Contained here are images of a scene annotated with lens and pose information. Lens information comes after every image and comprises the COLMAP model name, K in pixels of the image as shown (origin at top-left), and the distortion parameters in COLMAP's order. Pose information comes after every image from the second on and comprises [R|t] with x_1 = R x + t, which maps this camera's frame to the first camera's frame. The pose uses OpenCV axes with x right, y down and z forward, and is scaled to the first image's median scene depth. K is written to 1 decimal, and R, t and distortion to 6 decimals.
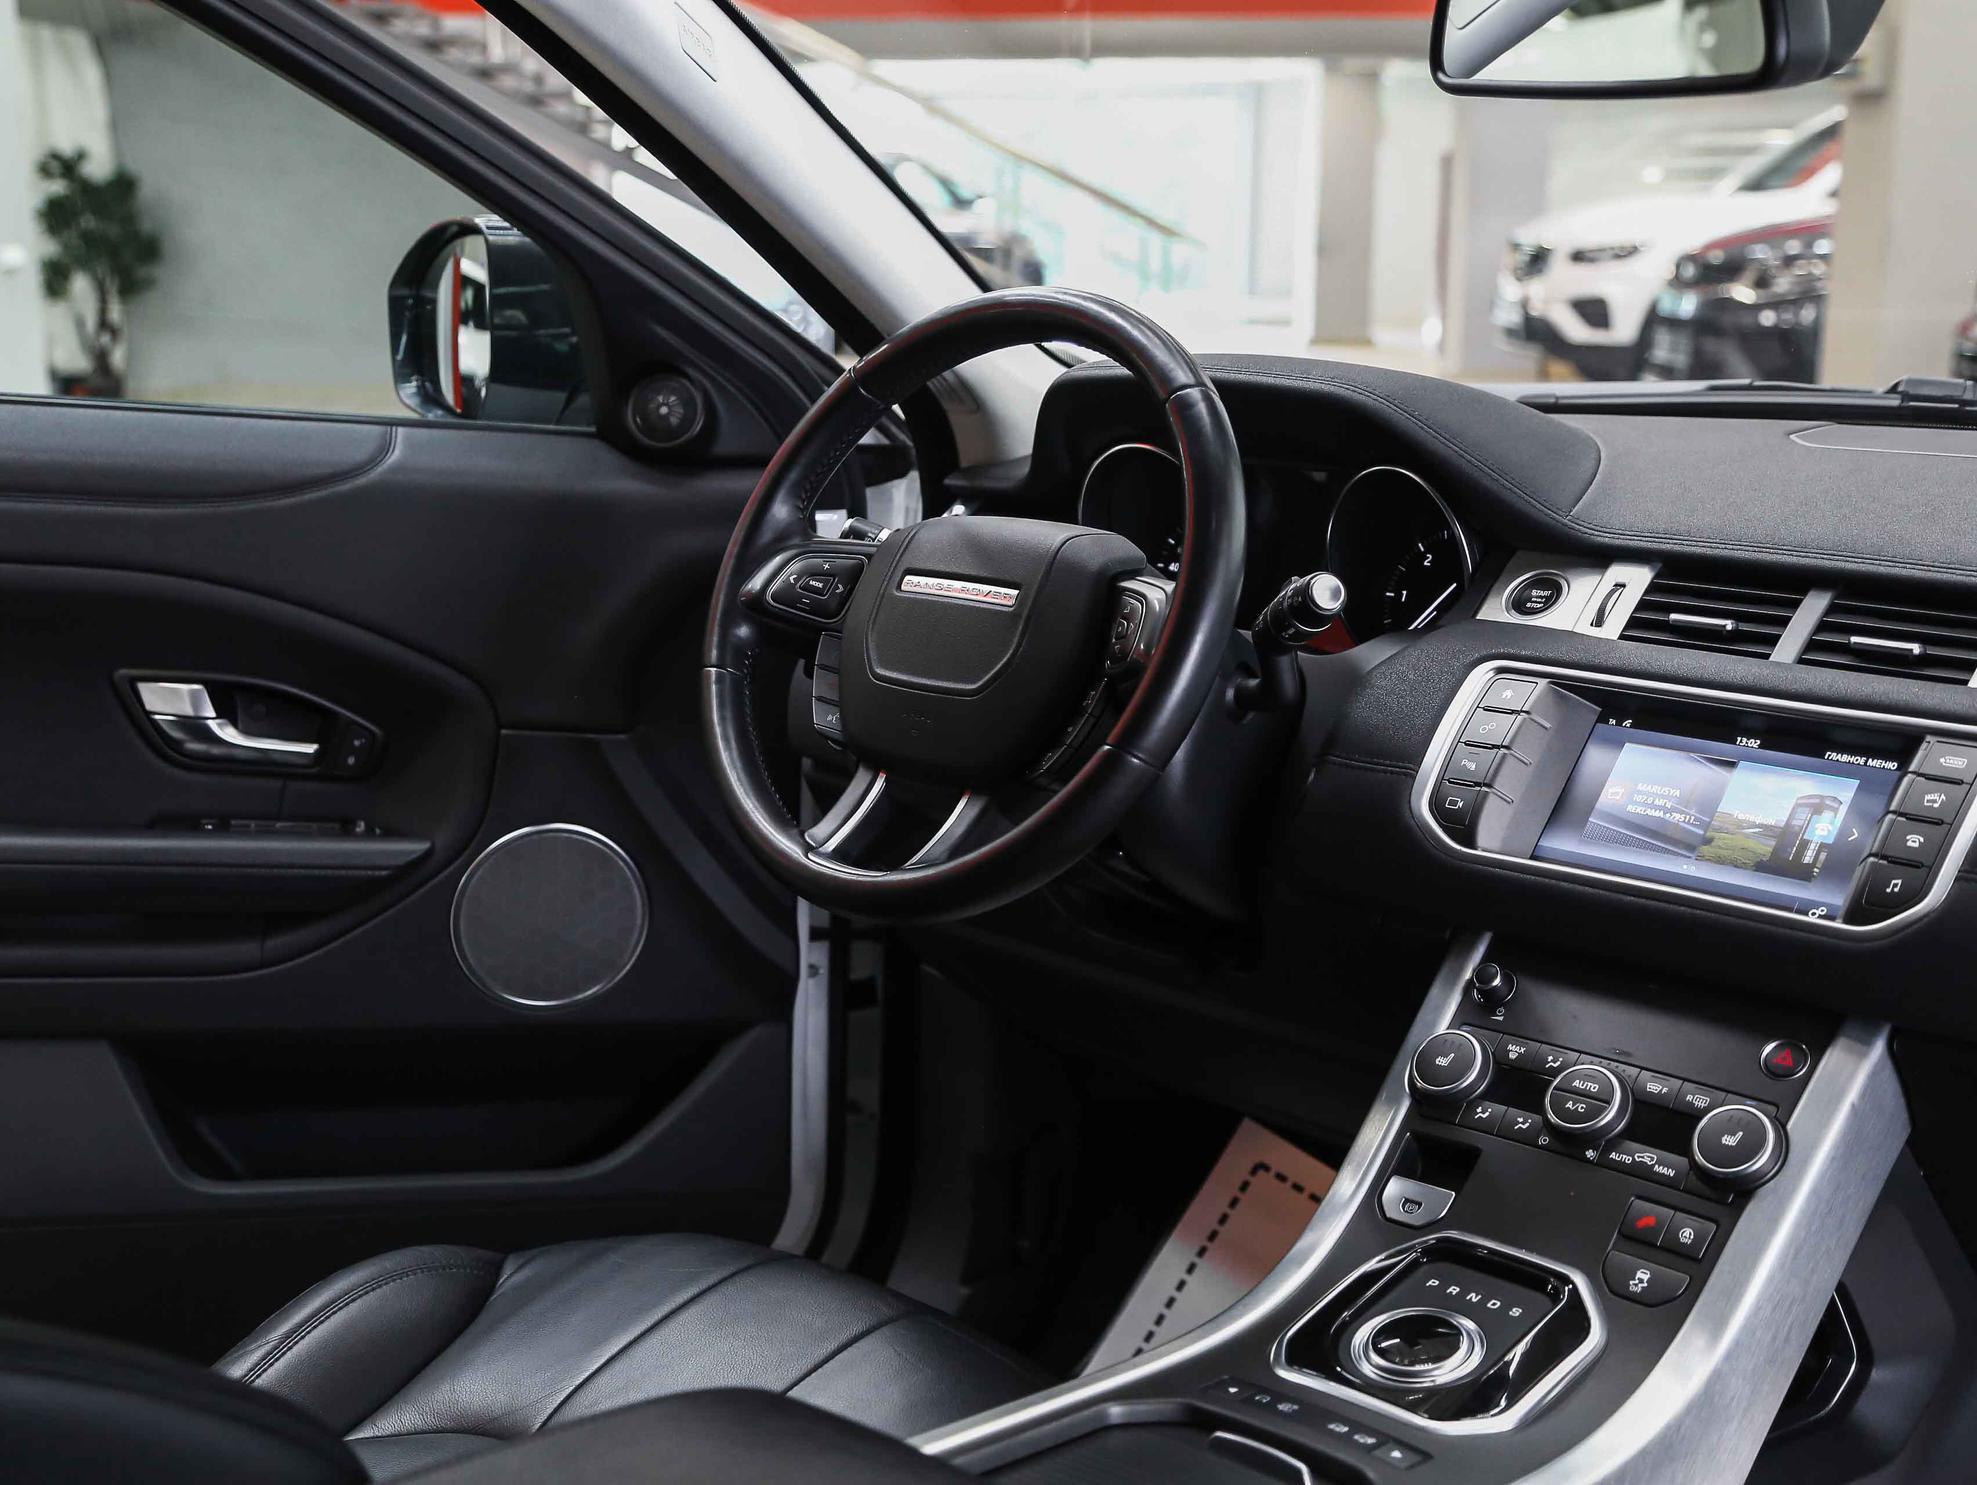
lens RADIAL K [[2708.2, 0, 972.5], [0, 2708.2, 750.1], [0, 0, 1]] dist [0.073823, 0.045335]
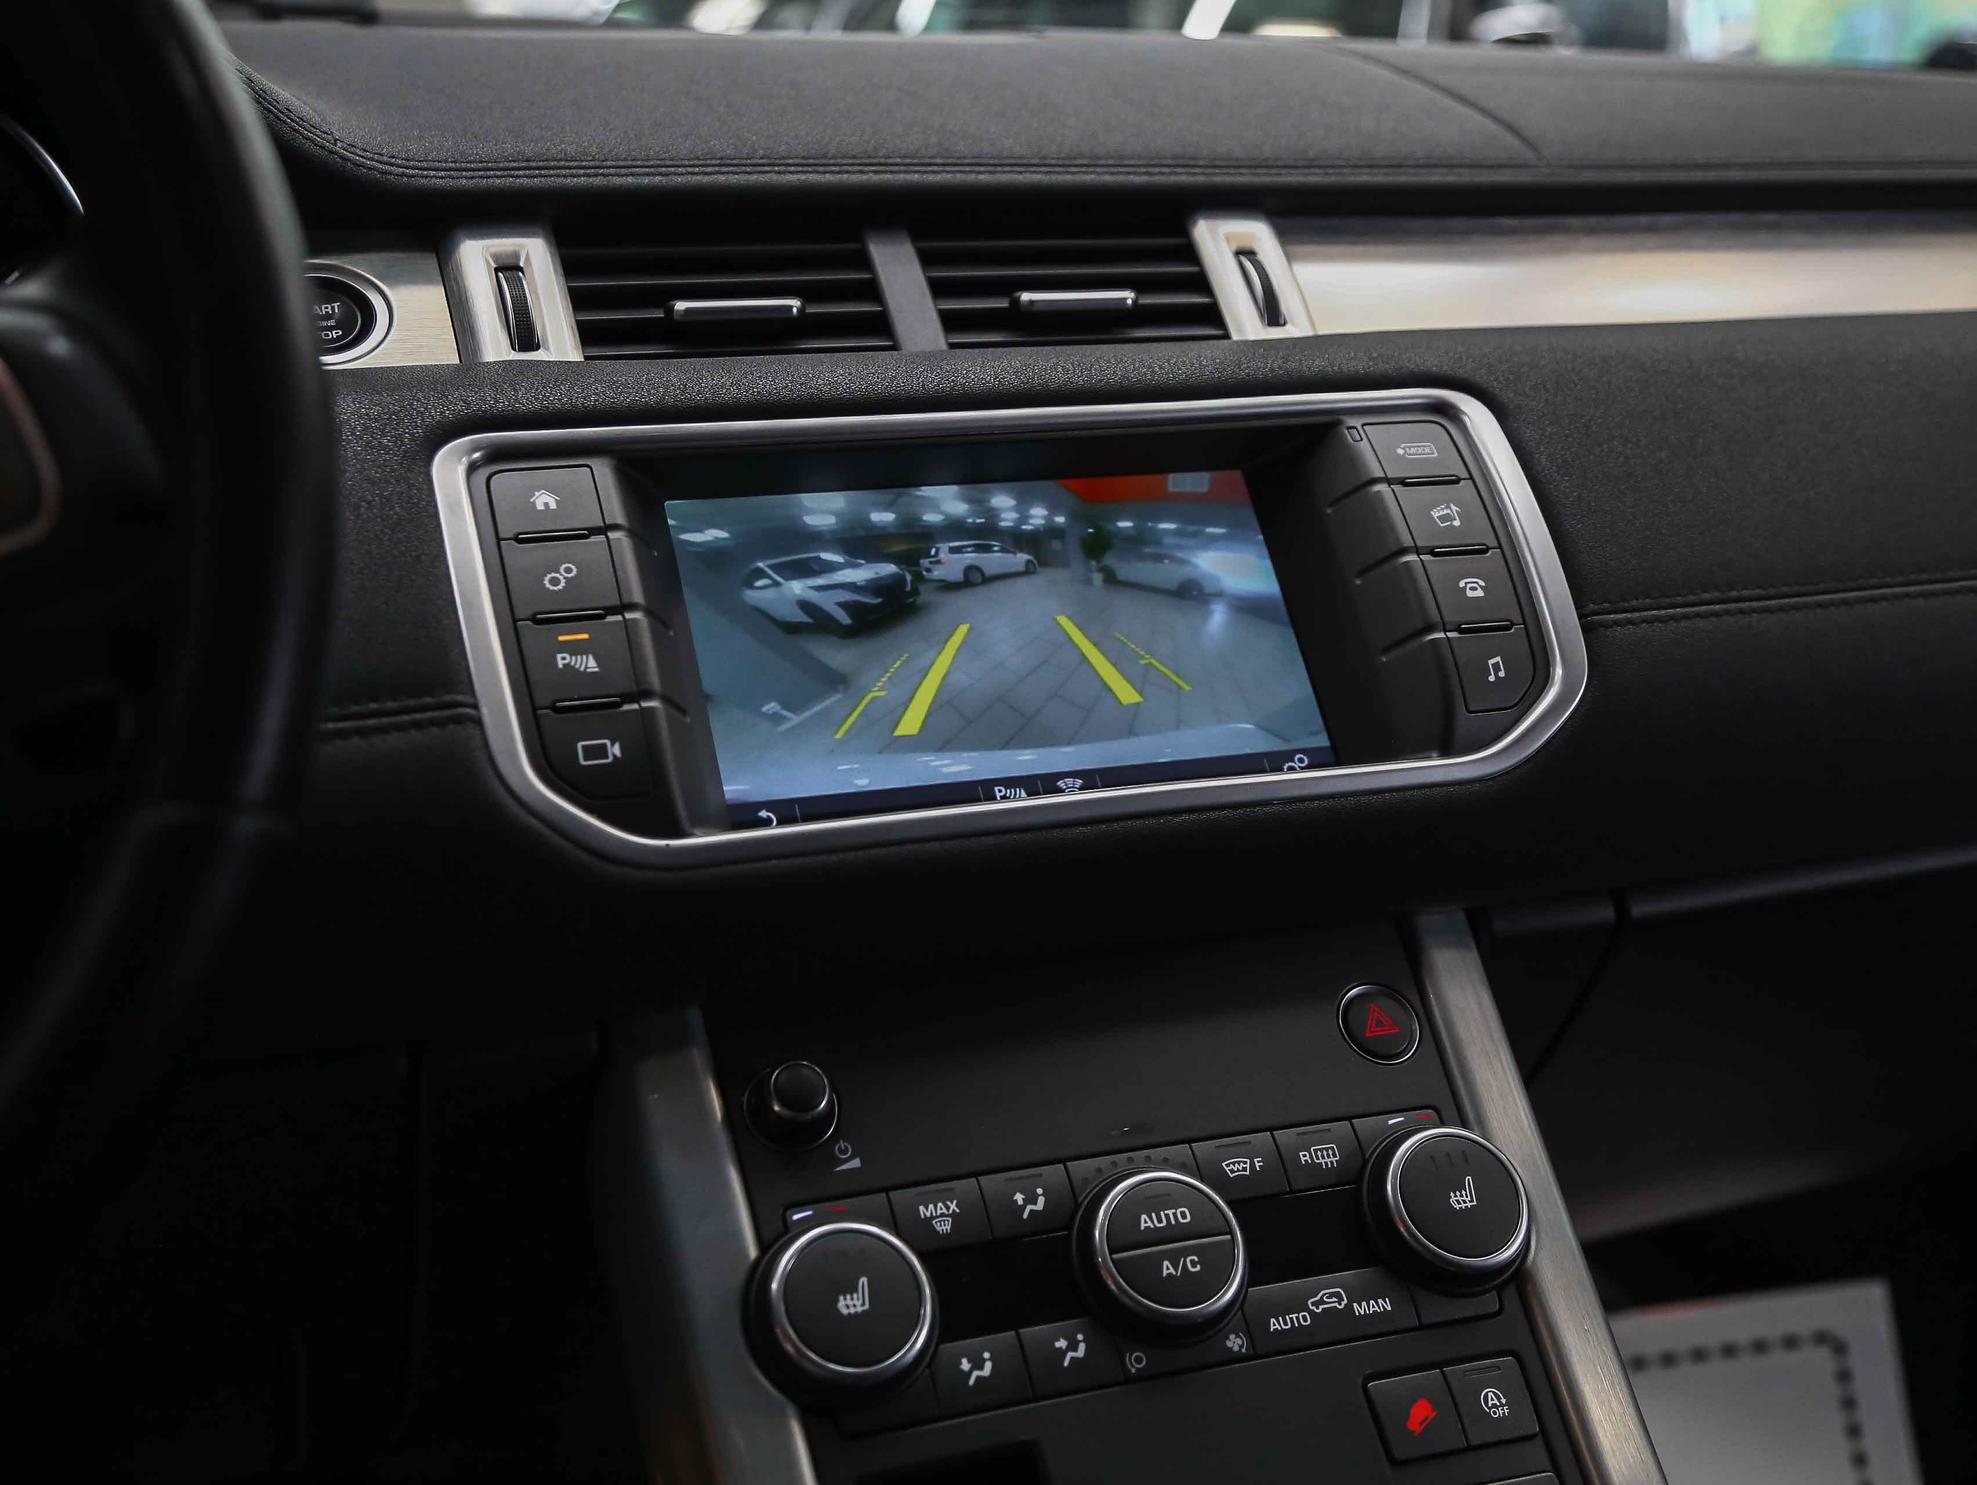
lens RADIAL K [[2369.1, 0, 988.5], [0, 2369.1, 742.5], [0, 0, 1]] dist [0.006667, 0.004677]
pose [[0.442781, -0.239165, 0.864144, -0.136850], [0.188241, 0.967086, 0.171202, -0.038637], [-0.876647, 0.086863, 0.473228, 0.815513]]
